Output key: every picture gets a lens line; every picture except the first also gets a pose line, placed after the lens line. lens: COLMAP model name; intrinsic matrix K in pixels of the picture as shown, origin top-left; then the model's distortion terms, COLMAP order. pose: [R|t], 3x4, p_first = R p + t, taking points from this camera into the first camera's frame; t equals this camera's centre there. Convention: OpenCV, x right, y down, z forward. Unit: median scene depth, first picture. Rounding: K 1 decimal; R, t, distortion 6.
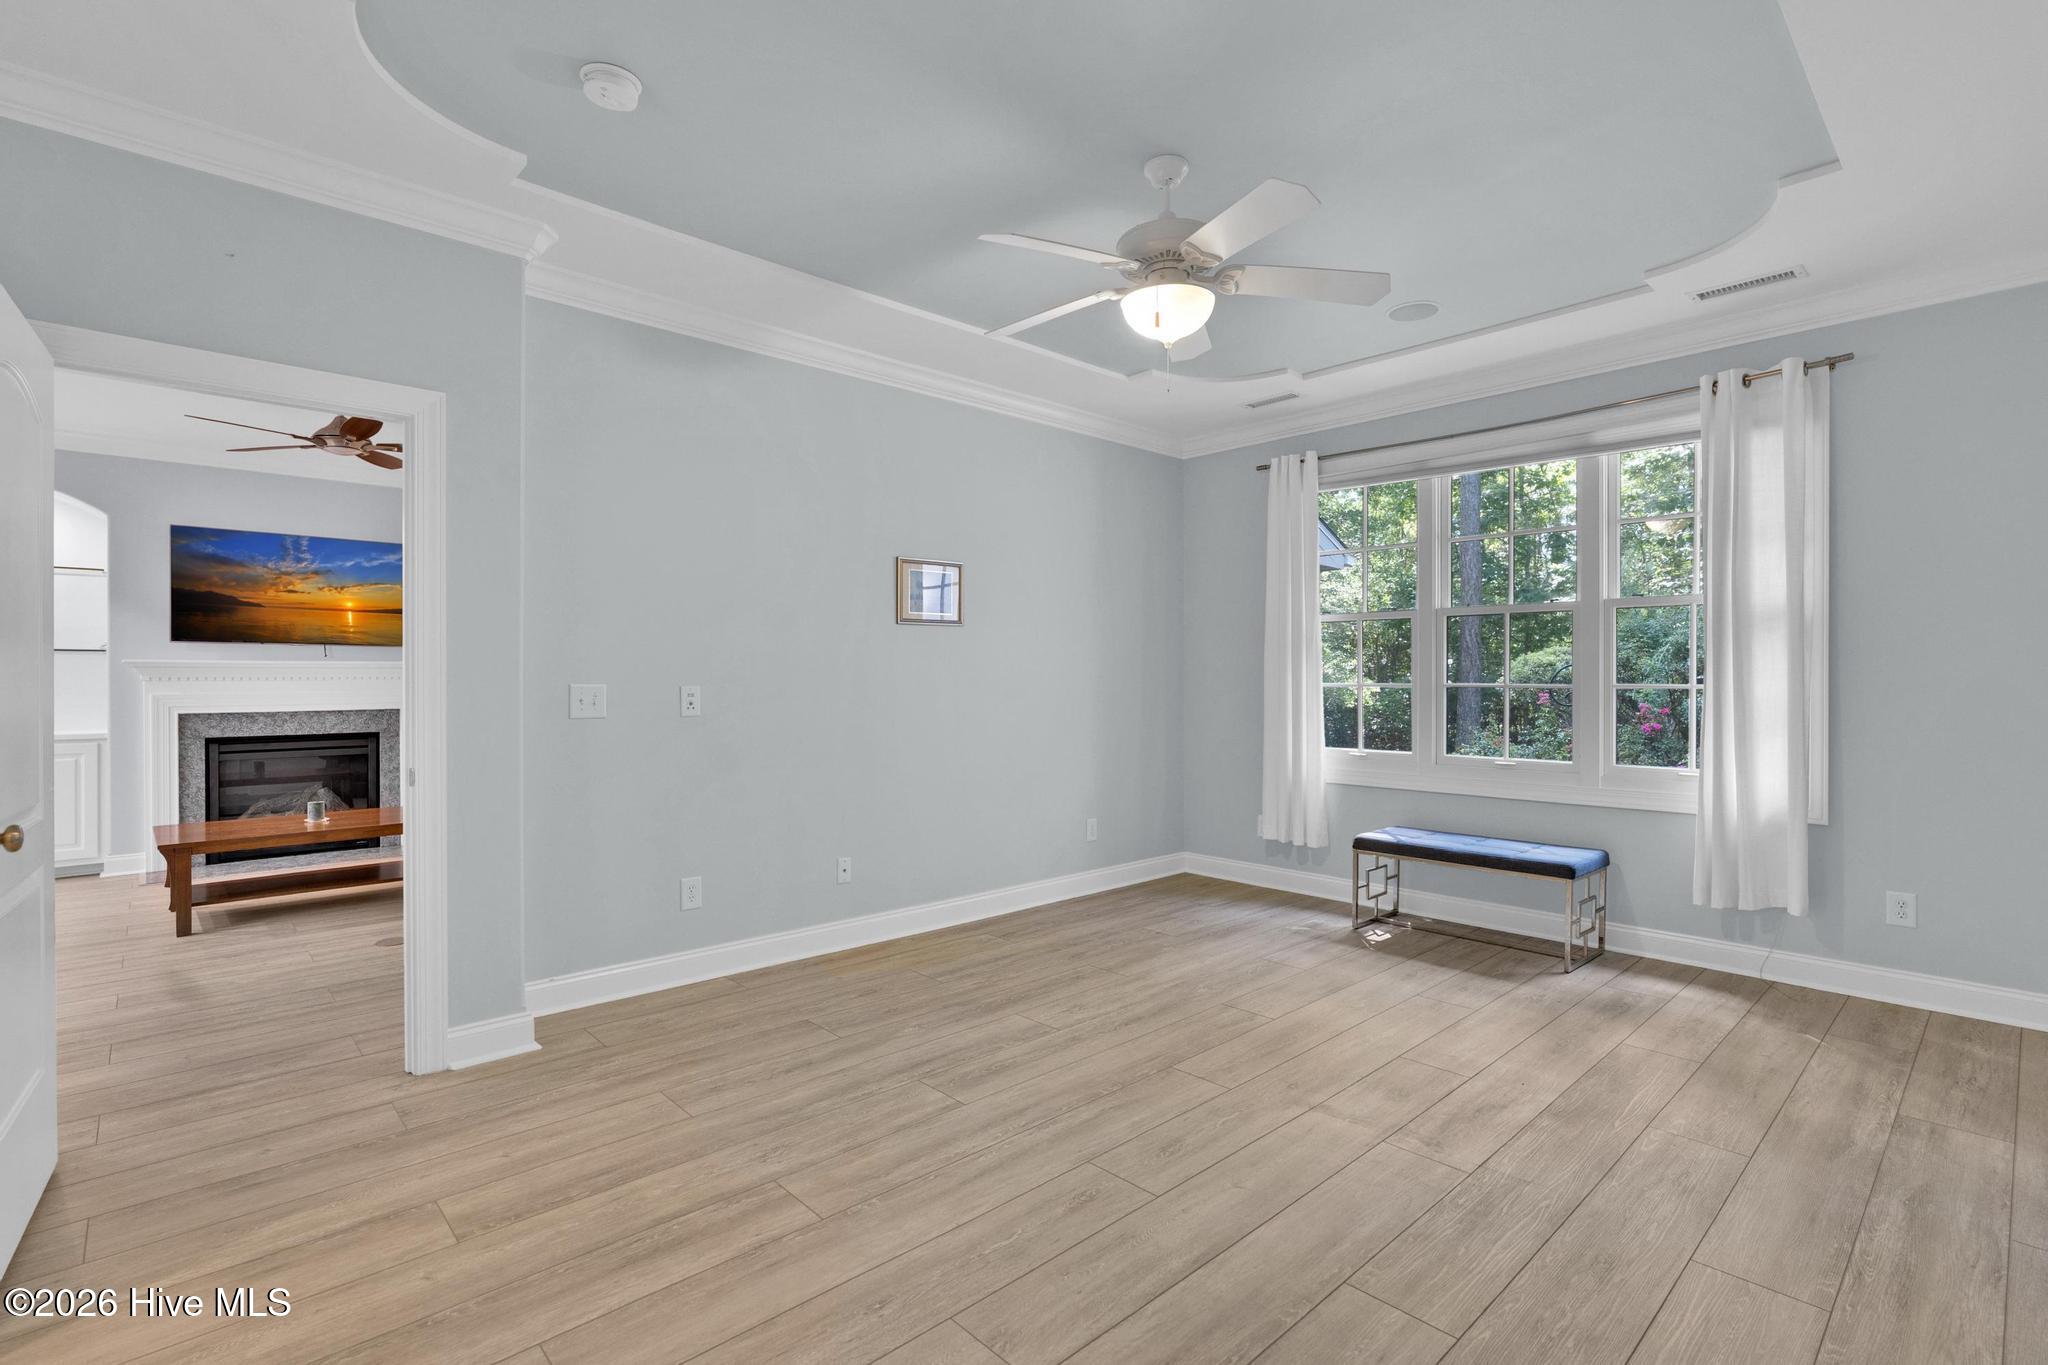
lens RADIAL K [[943.3, 0, 1017.9], [0, 943.3, 672.1], [0, 0, 1]] dist [-0.006749, 0.001015]
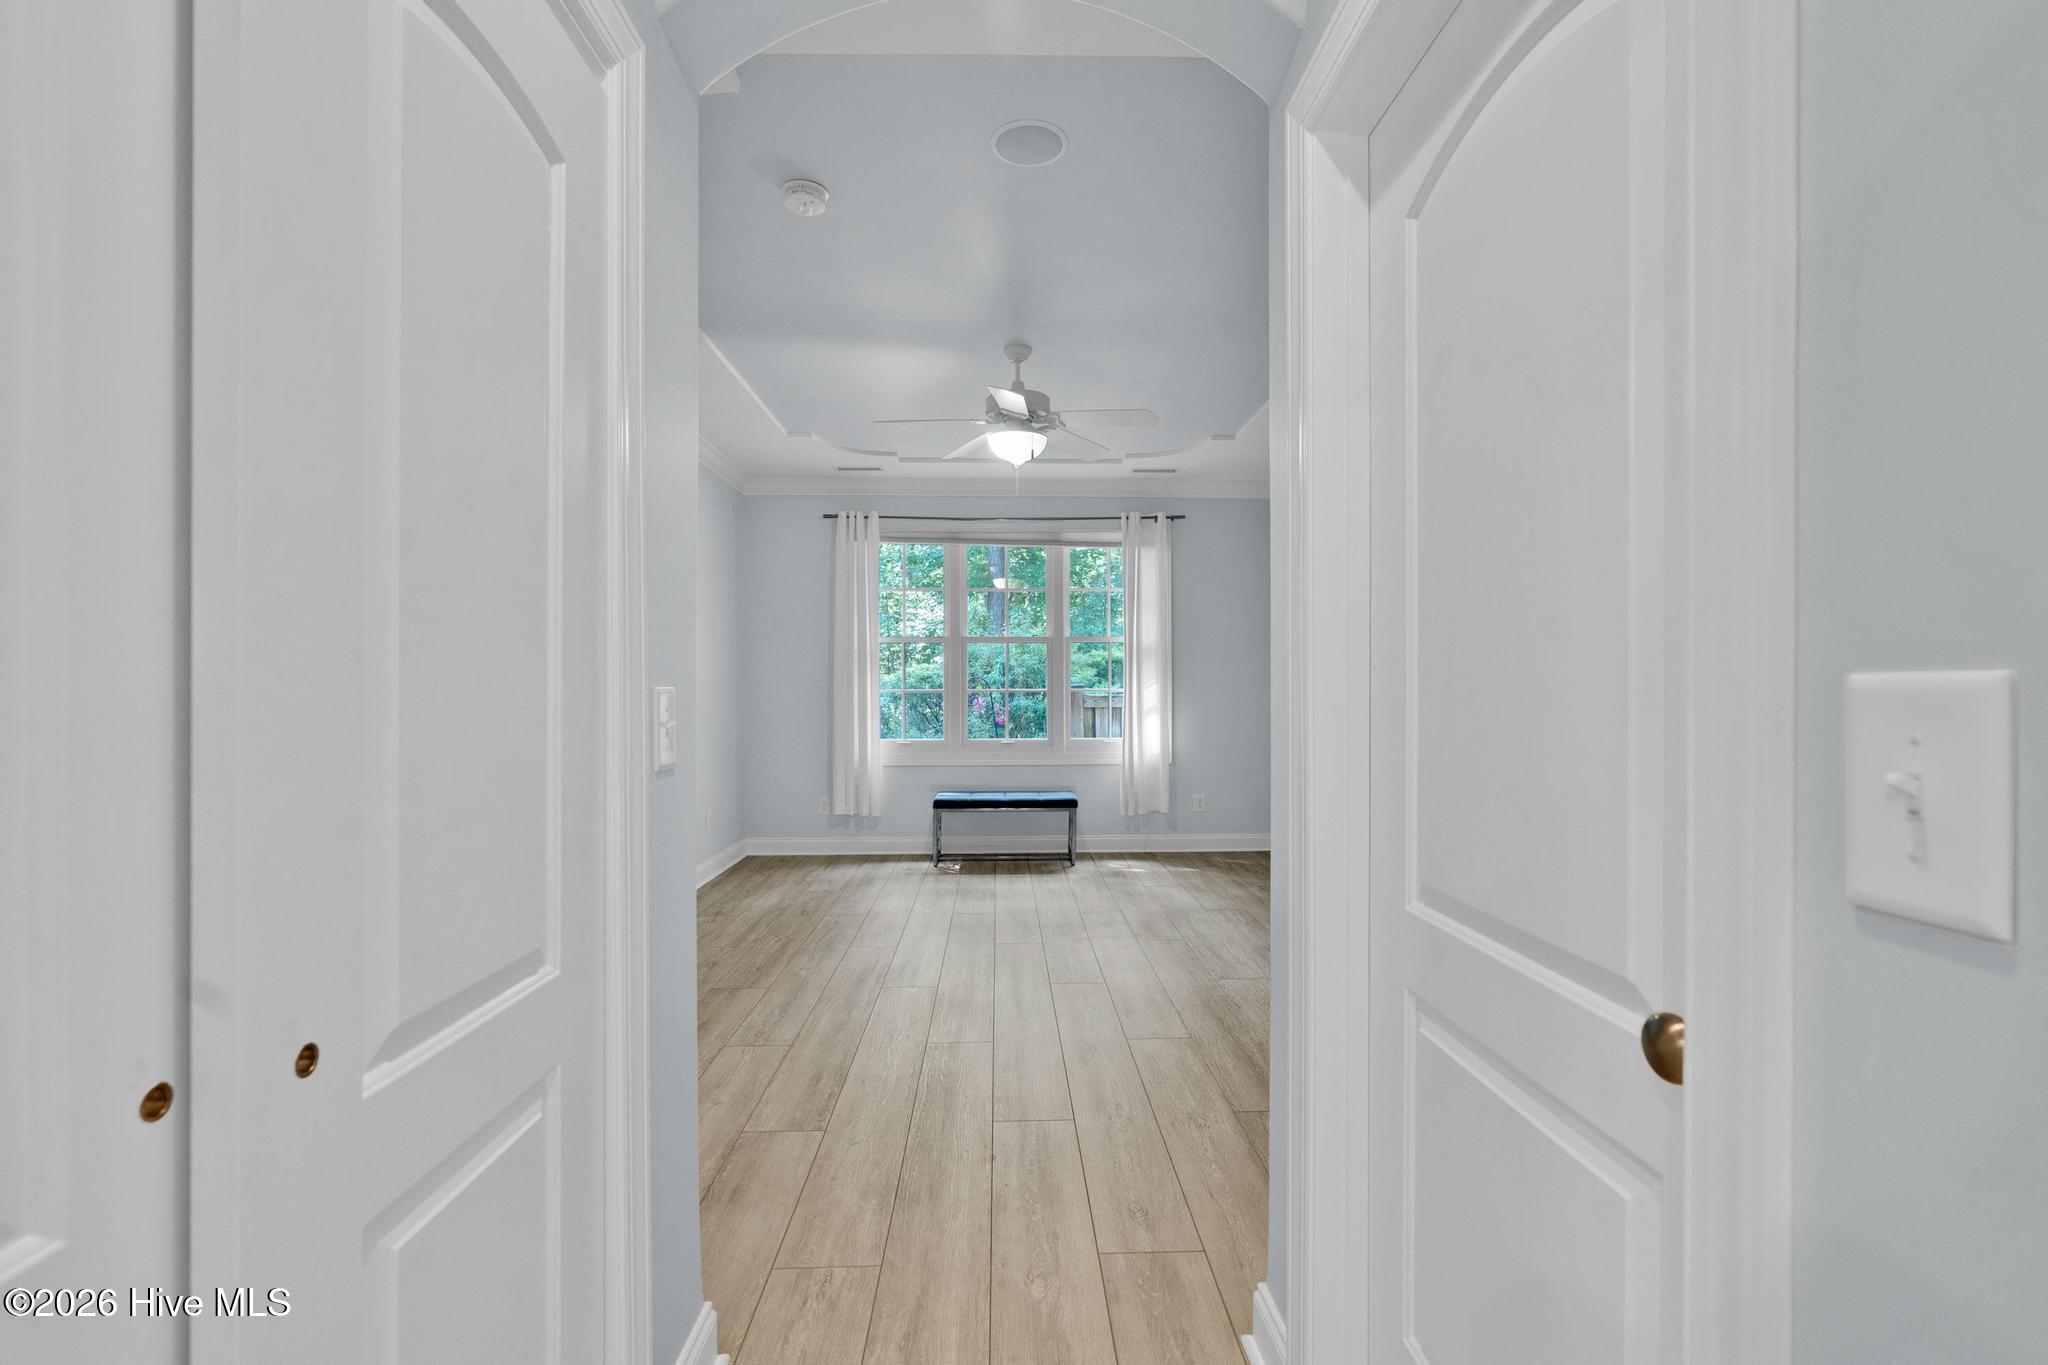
lens RADIAL K [[966.5, 0, 995.6], [0, 966.5, 670.7], [0, 0, 1]] dist [-0.001710, 0.000690]
pose [[0.669780, 0.011497, 0.742471, -0.757405], [-0.005108, 0.999928, -0.010875, 0.000050], [-0.742542, 0.003491, 0.669790, -0.024507]]
